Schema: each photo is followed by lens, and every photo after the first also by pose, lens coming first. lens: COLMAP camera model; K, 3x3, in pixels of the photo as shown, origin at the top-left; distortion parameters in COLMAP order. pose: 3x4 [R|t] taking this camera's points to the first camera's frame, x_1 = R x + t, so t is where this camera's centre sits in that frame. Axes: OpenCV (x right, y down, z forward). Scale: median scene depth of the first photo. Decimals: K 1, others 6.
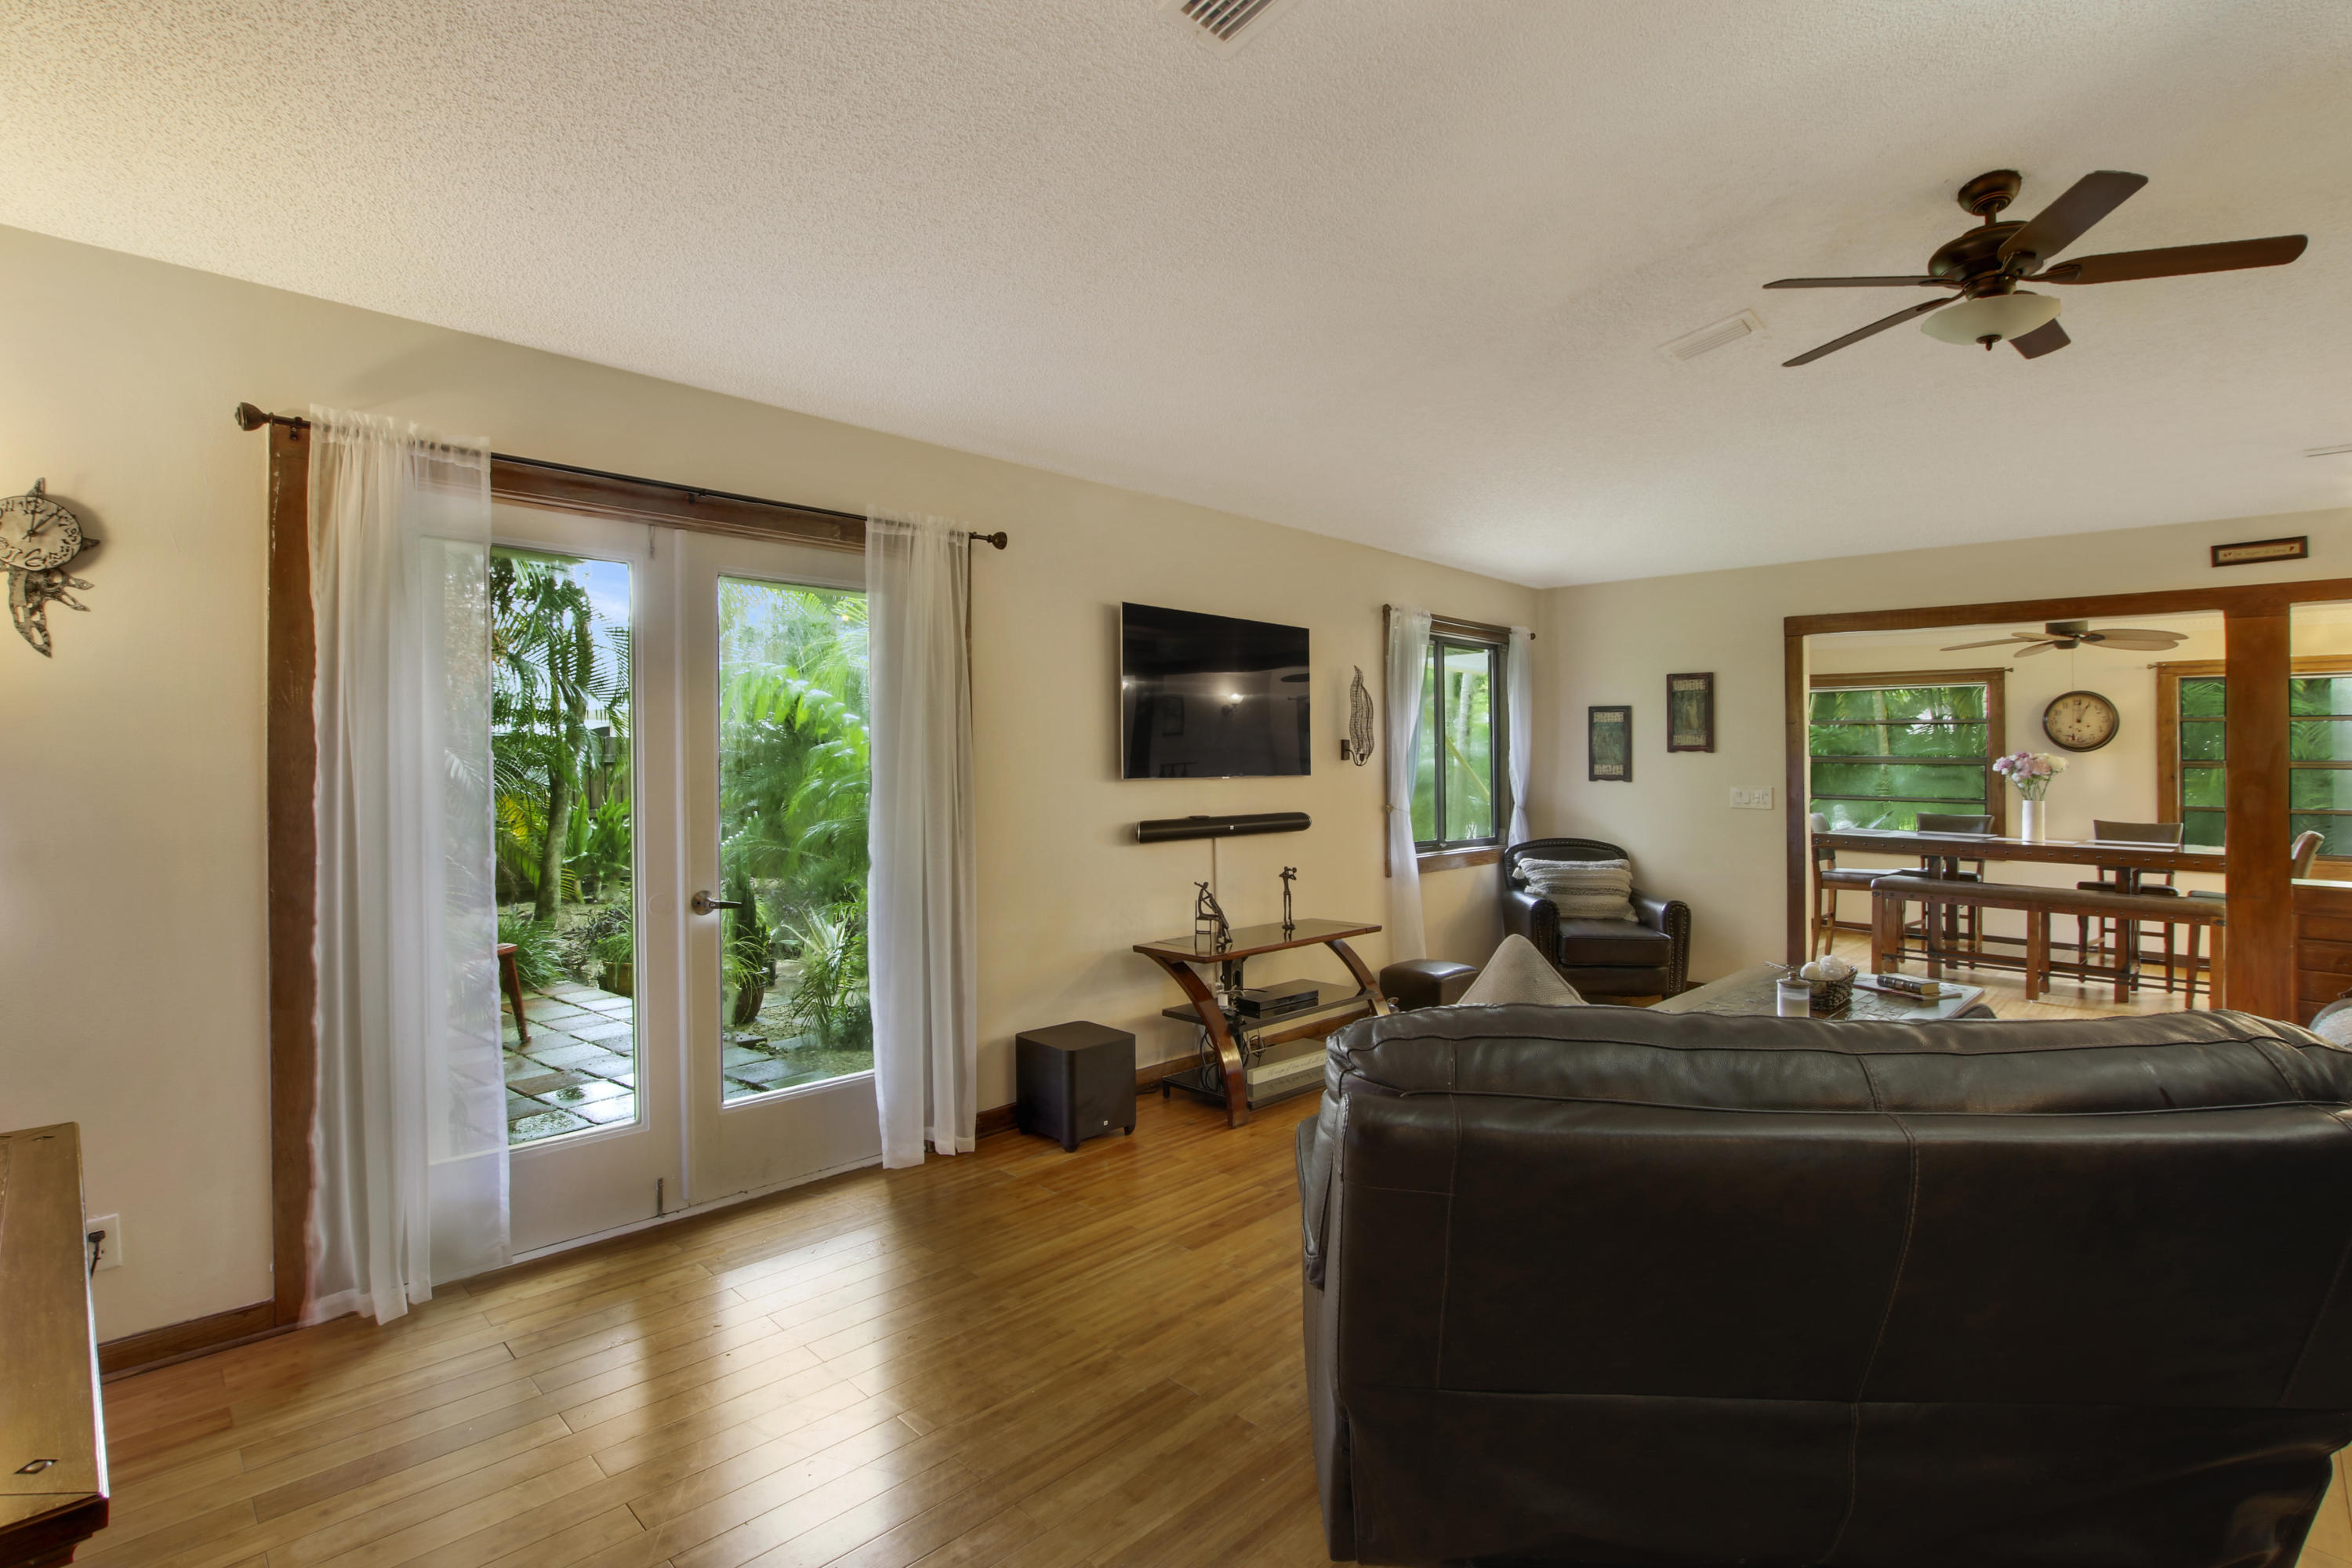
lens RADIAL K [[1113.9, 0, 1176.0], [0, 1113.9, 784.0], [0, 0, 1]] dist [-0.002584, -0.000432]
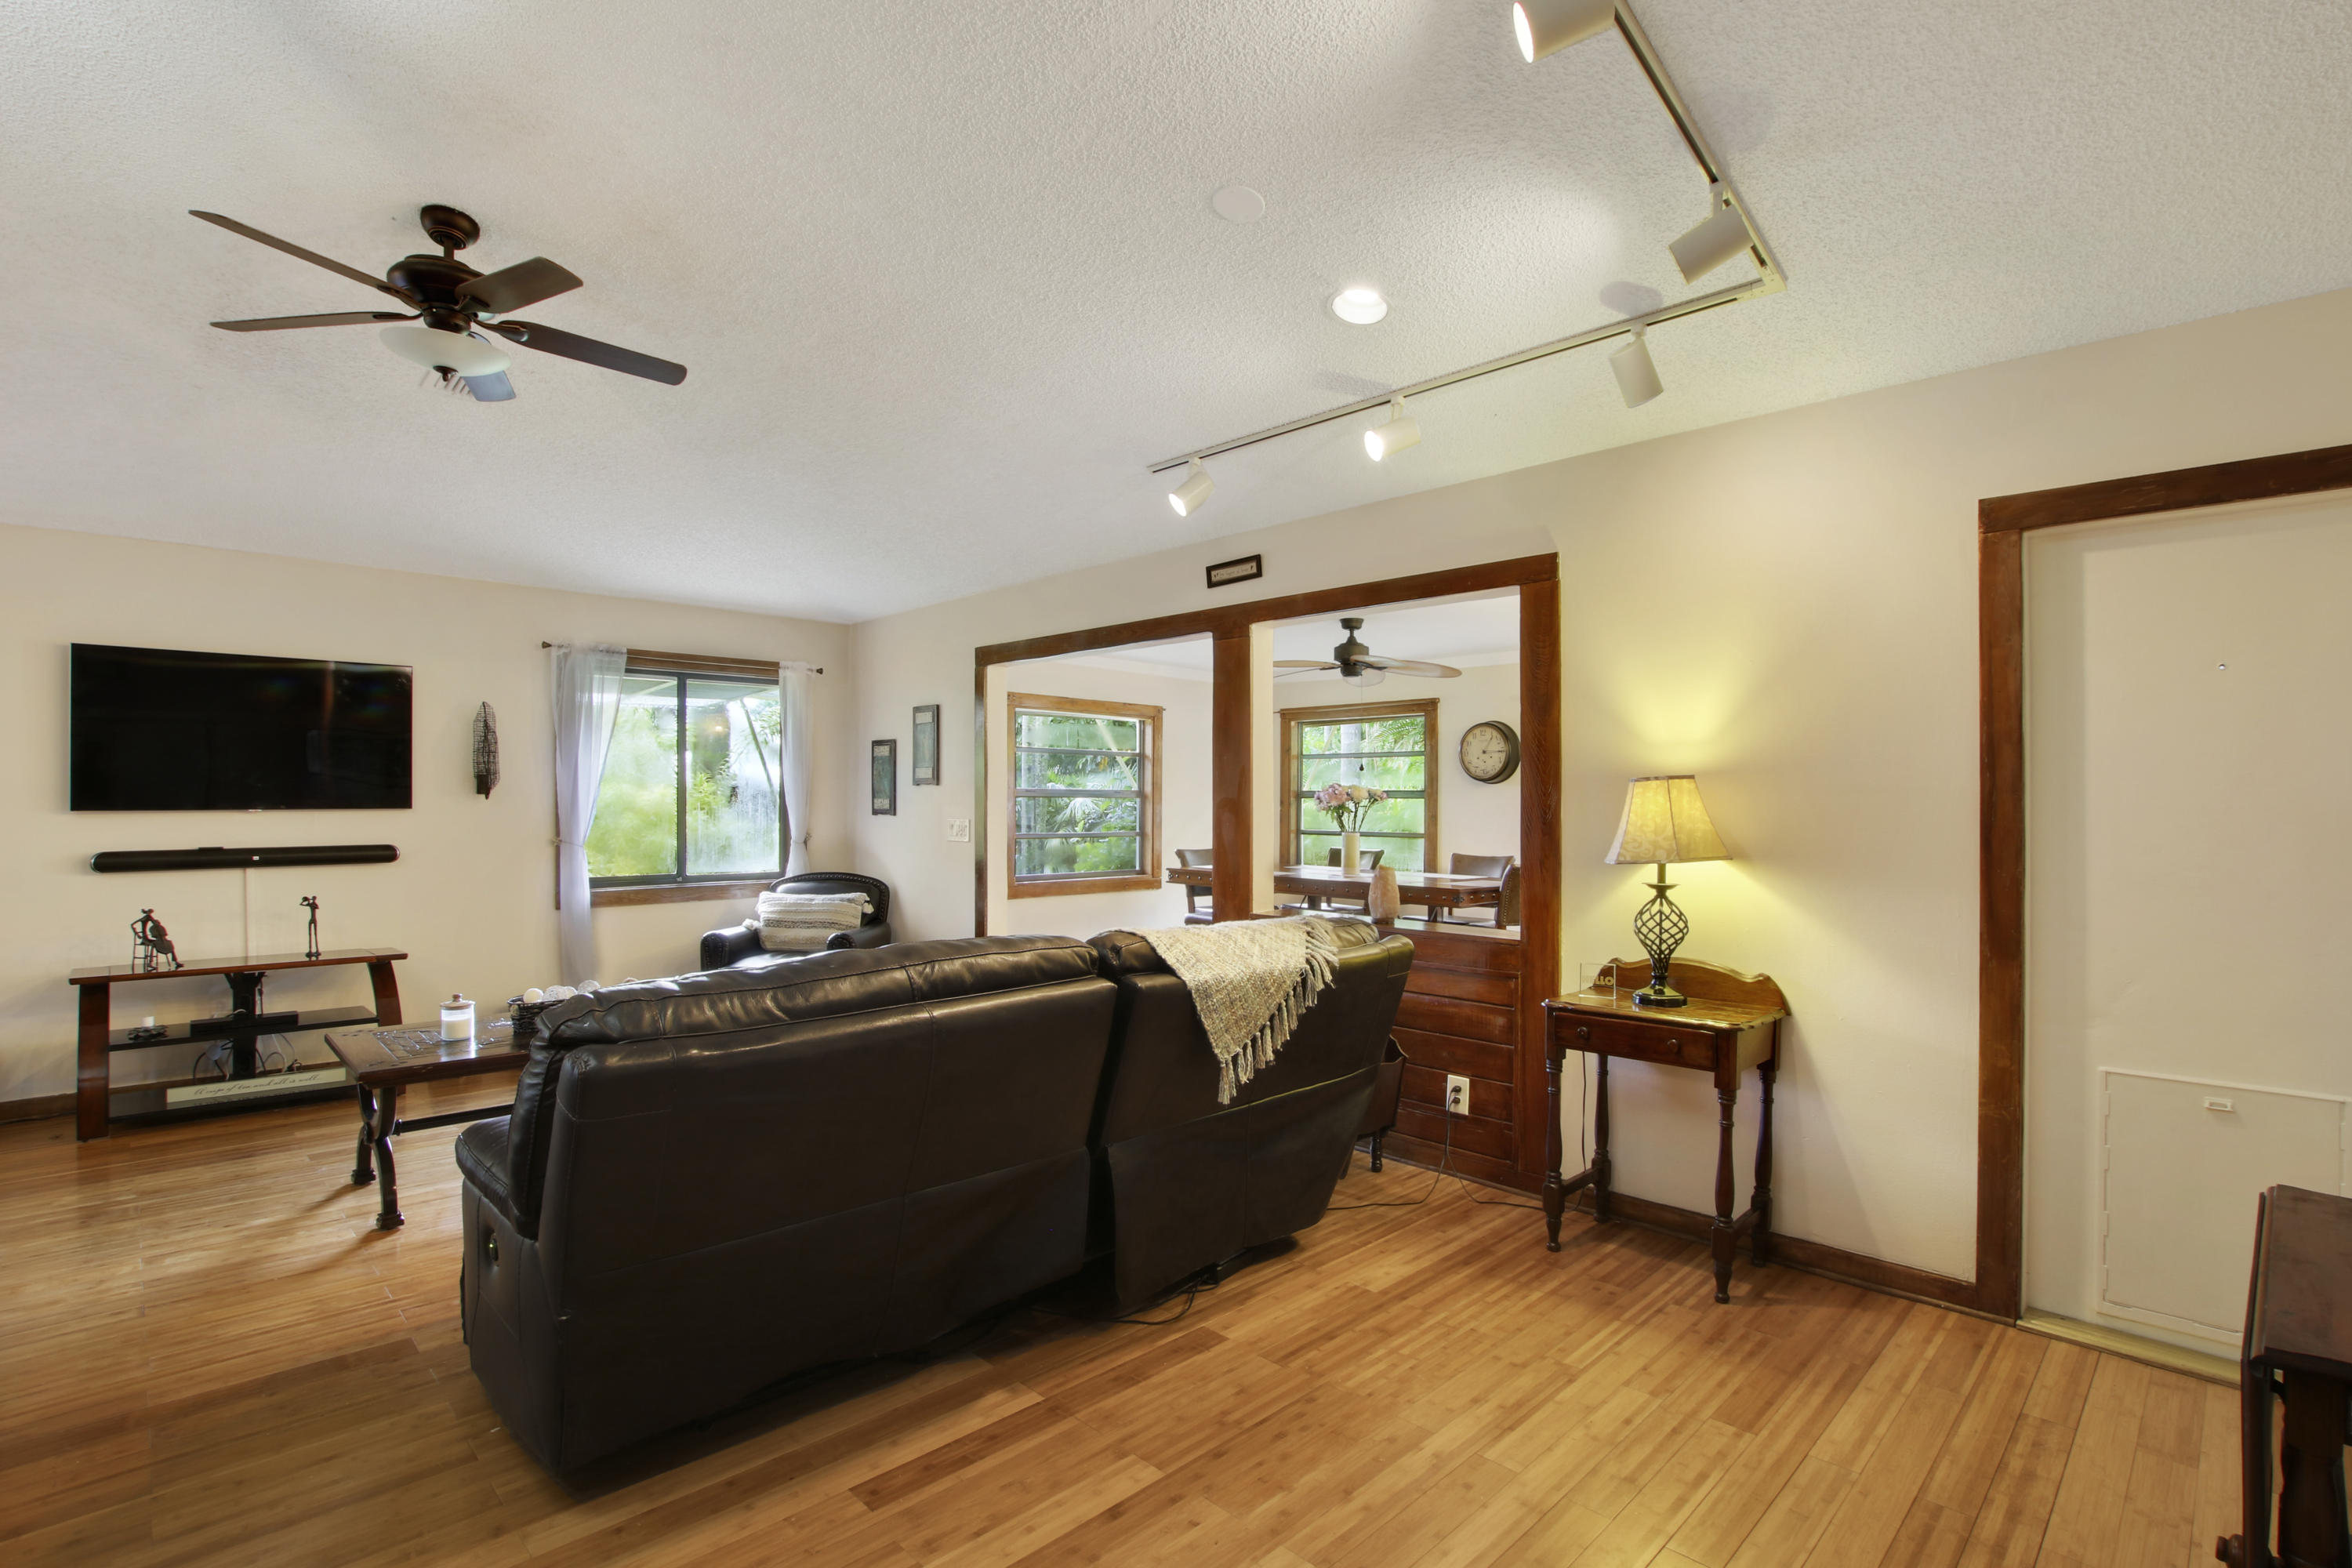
lens RADIAL K [[1155.8, 0, 1173.1], [0, 1155.8, 834.2], [0, 0, 1]] dist [0.001317, 0.000193]
pose [[0.997781, -0.004057, -0.066463, 0.899626], [0.004209, 0.999989, 0.002145, 0.016230], [0.066454, -0.002420, 0.997787, -0.010239]]
